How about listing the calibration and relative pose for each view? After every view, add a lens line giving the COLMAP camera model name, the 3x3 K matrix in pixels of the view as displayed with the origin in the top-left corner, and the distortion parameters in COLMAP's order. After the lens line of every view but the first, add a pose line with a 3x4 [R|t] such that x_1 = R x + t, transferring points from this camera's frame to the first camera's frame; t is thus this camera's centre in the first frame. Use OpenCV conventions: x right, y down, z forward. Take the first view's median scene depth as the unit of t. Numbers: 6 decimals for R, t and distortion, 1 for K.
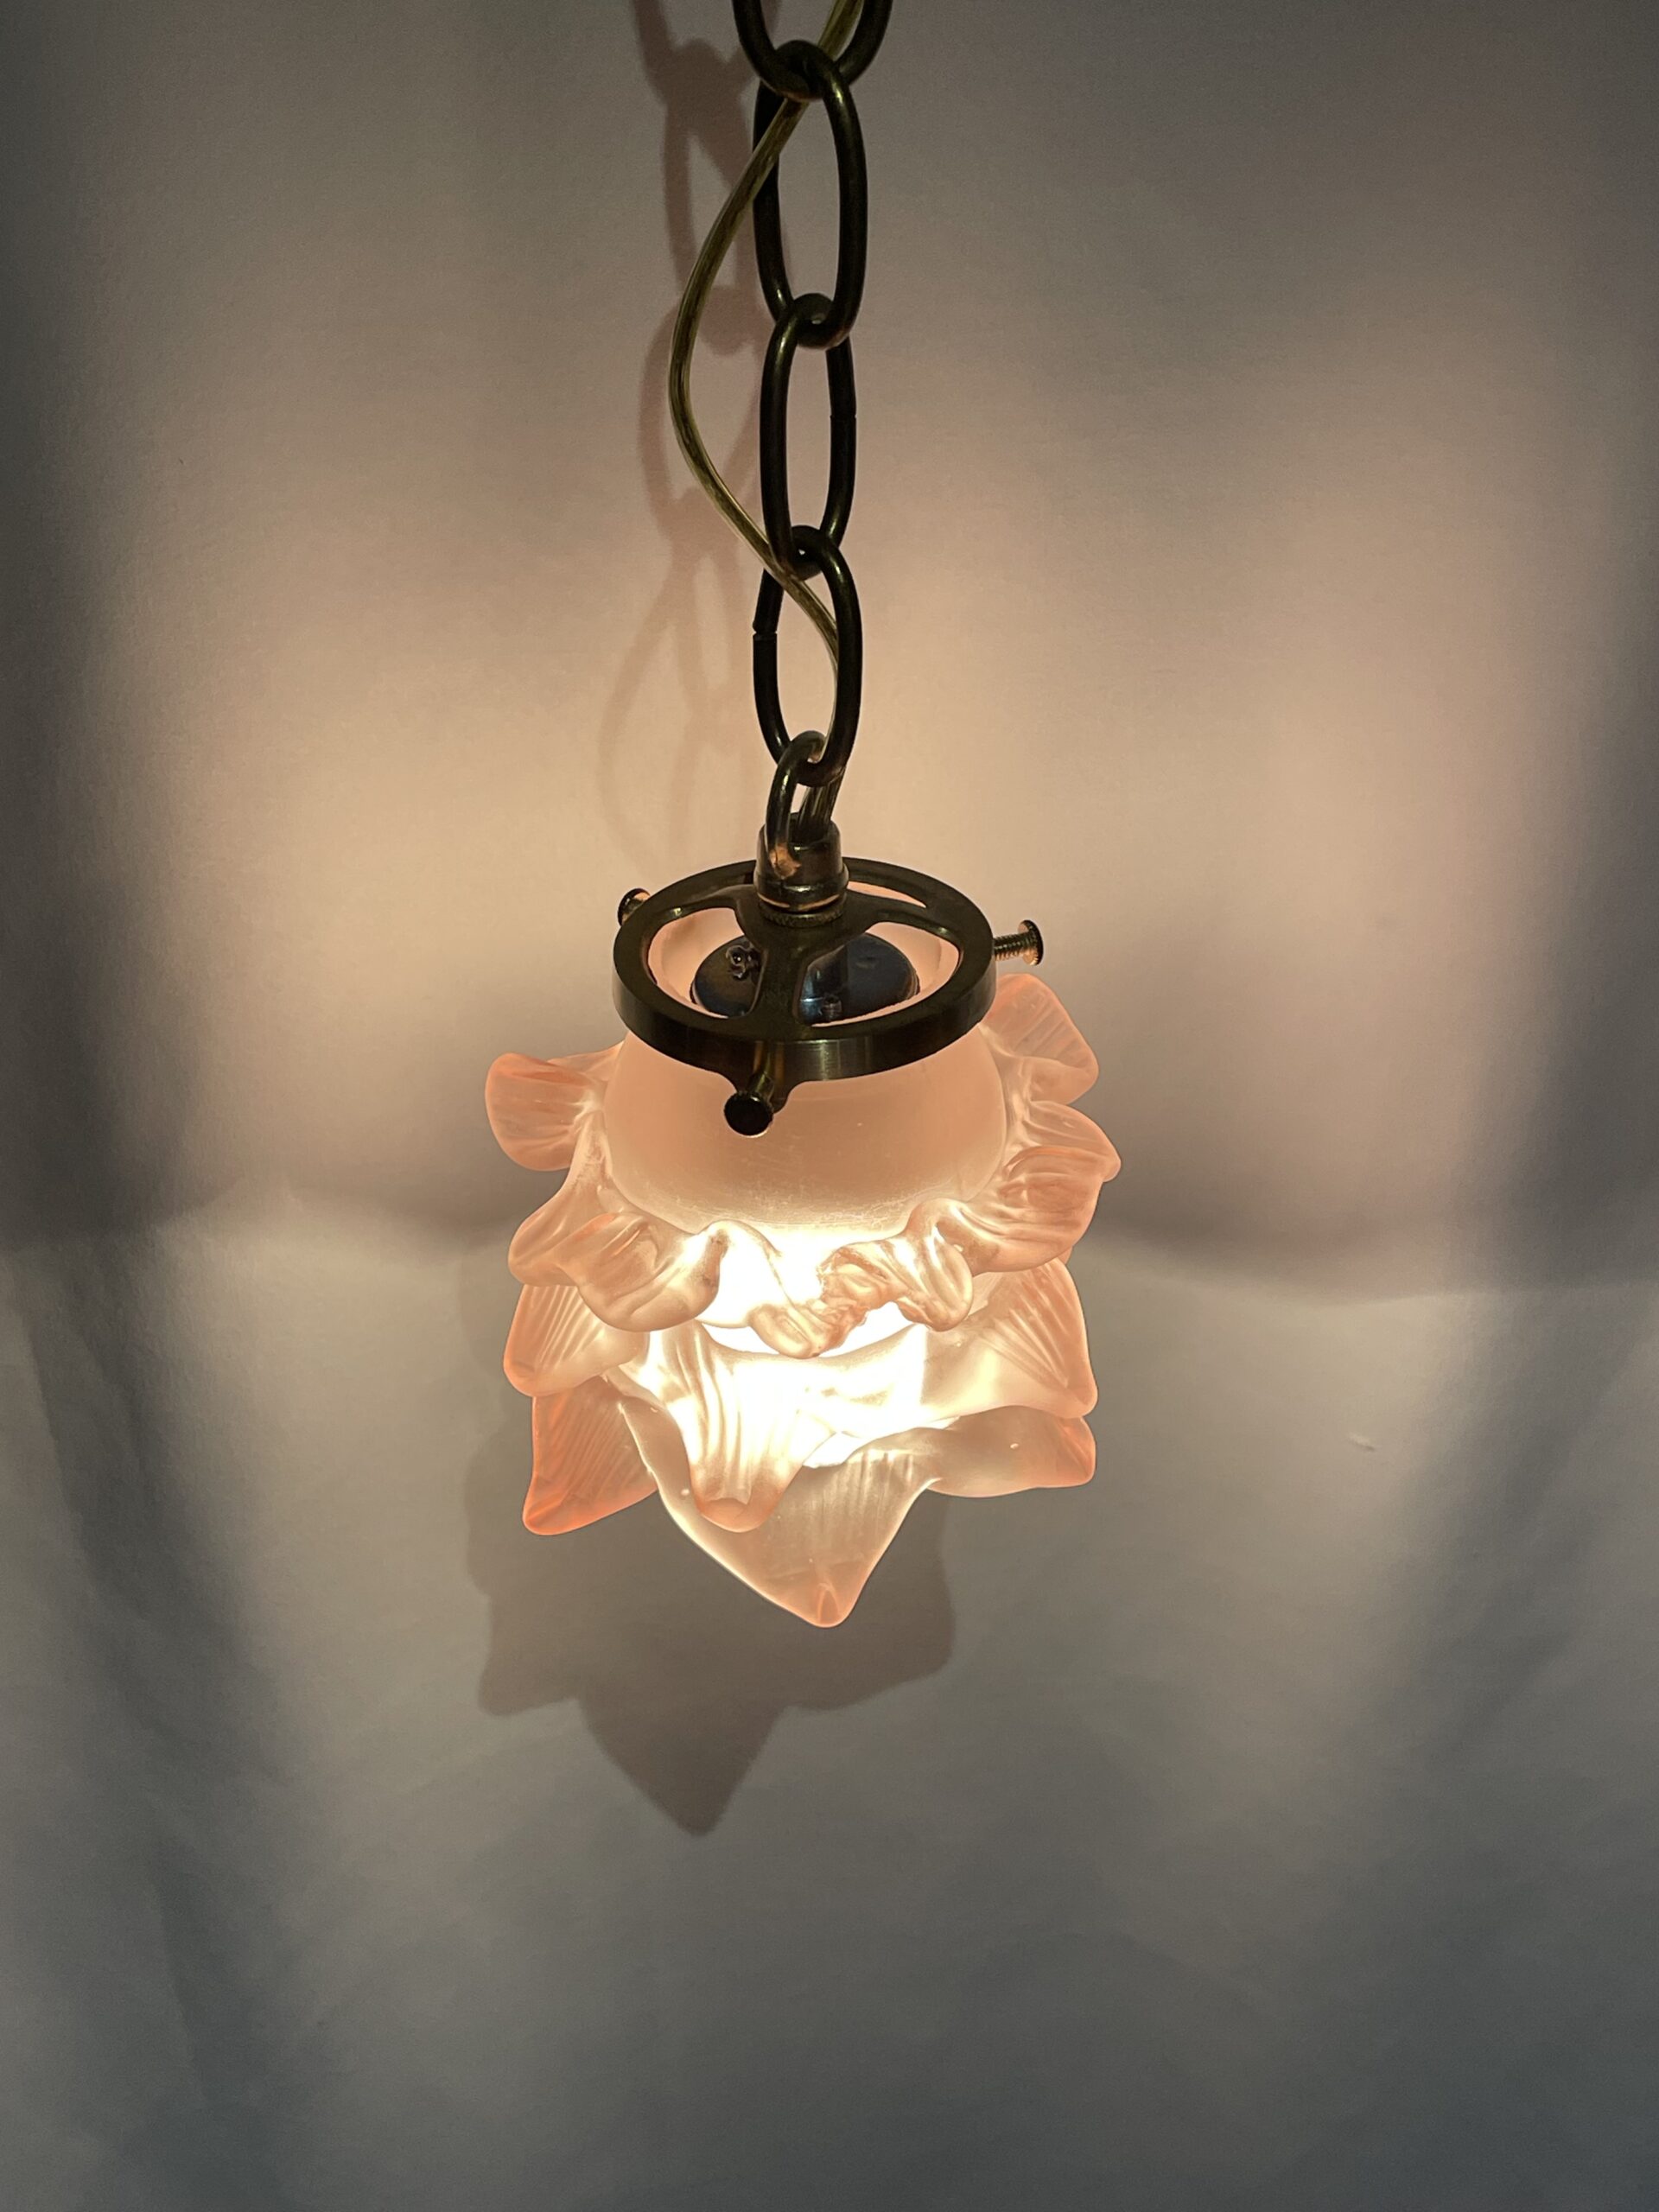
lens RADIAL K [[2728.1, 0, 833.3], [0, 2728.1, 1112.6], [0, 0, 1]] dist [0.159581, 0.000000]
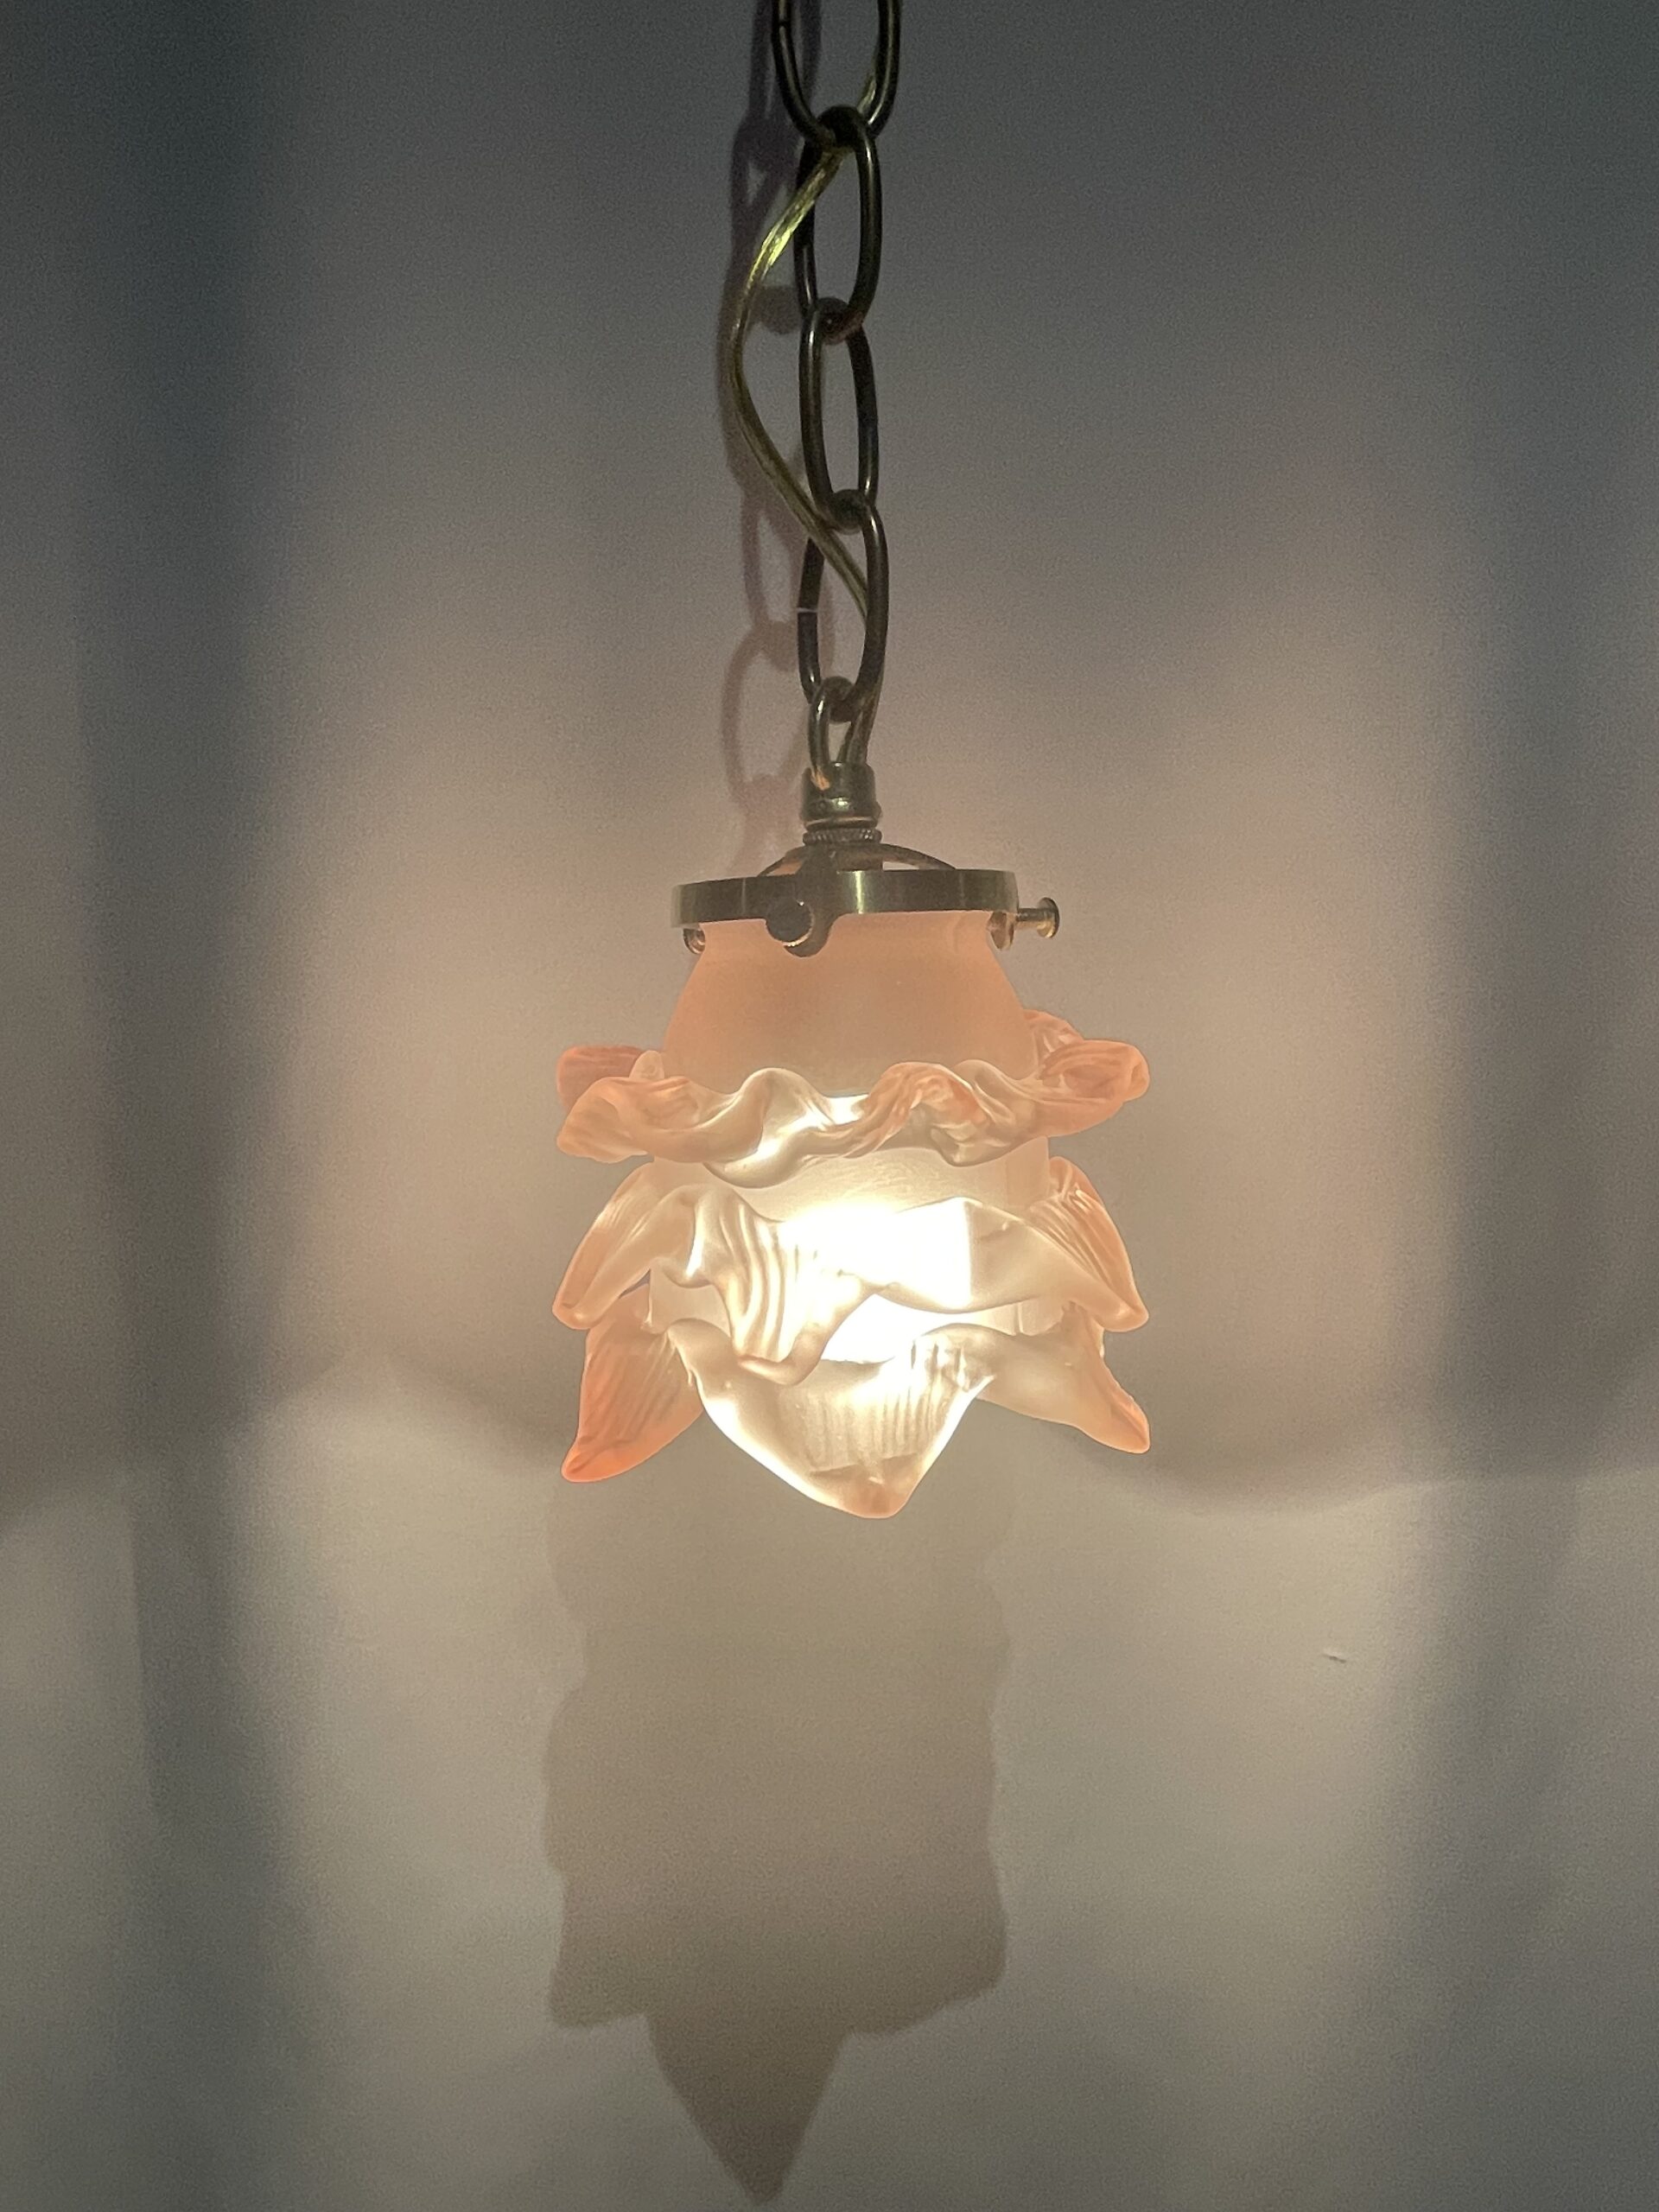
lens RADIAL K [[1587.8, 0, 826.7], [0, 1587.8, 1096.4], [0, 0, 1]] dist [-0.001416, 0.000839]
pose [[0.999642, -0.017003, -0.020665, -0.006133], [0.005027, 0.877768, -0.479060, 0.317366], [0.026285, 0.478784, 0.877539, 0.468623]]
